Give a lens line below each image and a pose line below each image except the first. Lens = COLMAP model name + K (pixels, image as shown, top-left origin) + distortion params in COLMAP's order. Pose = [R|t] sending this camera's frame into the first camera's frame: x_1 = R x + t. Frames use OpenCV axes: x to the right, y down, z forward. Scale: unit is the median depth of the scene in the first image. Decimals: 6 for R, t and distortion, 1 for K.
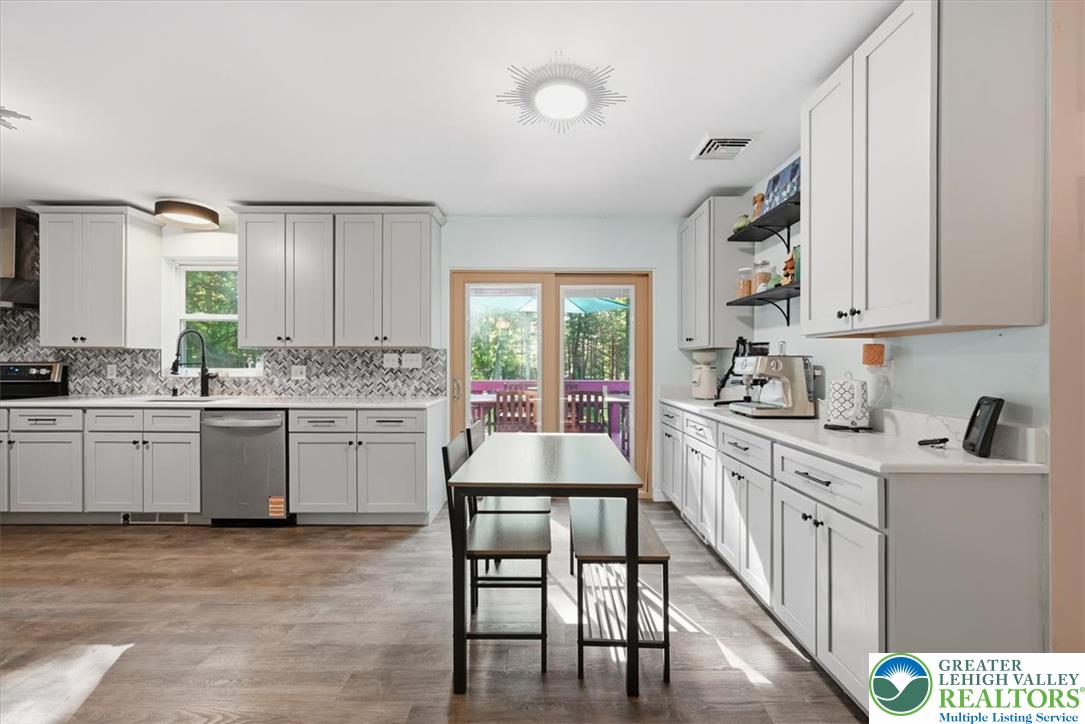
lens RADIAL K [[429.0, 0, 544.7], [0, 429.0, 363.9], [0, 0, 1]] dist [0.002388, -0.000069]
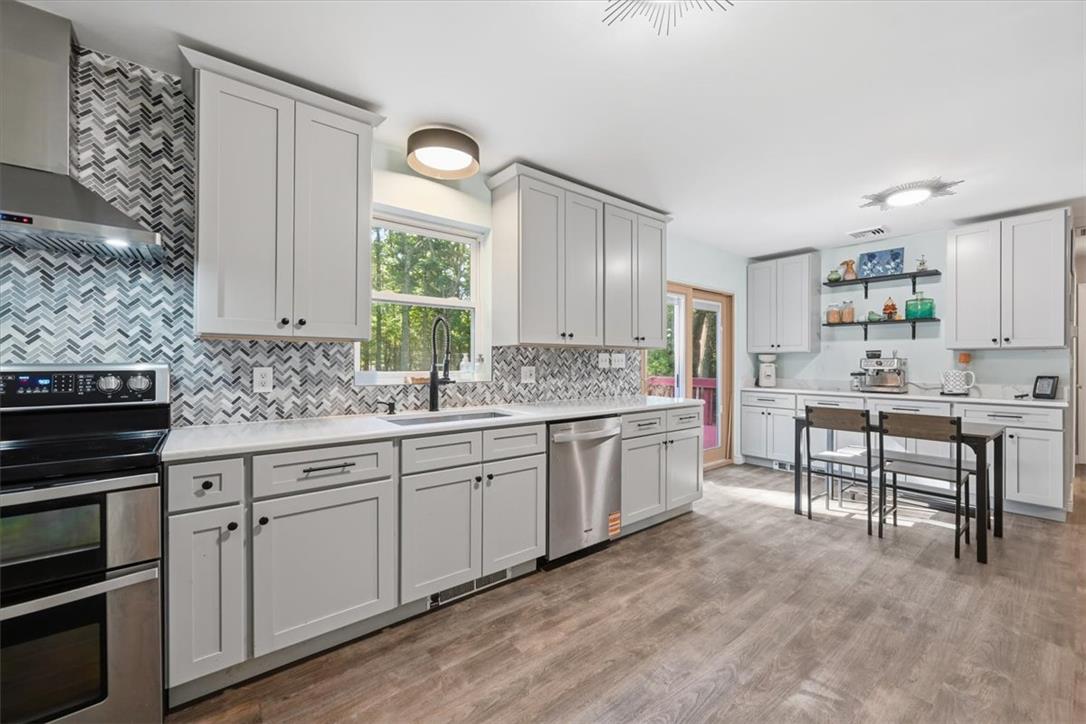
lens RADIAL K [[429.4, 0, 544.5], [0, 429.4, 361.3], [0, 0, 1]] dist [0.002388, -0.000069]
pose [[0.778552, -0.000971, 0.627579, -1.106382], [0.001155, 0.999999, 0.000114, -0.006476], [-0.627579, 0.000636, 0.778553, 0.333078]]
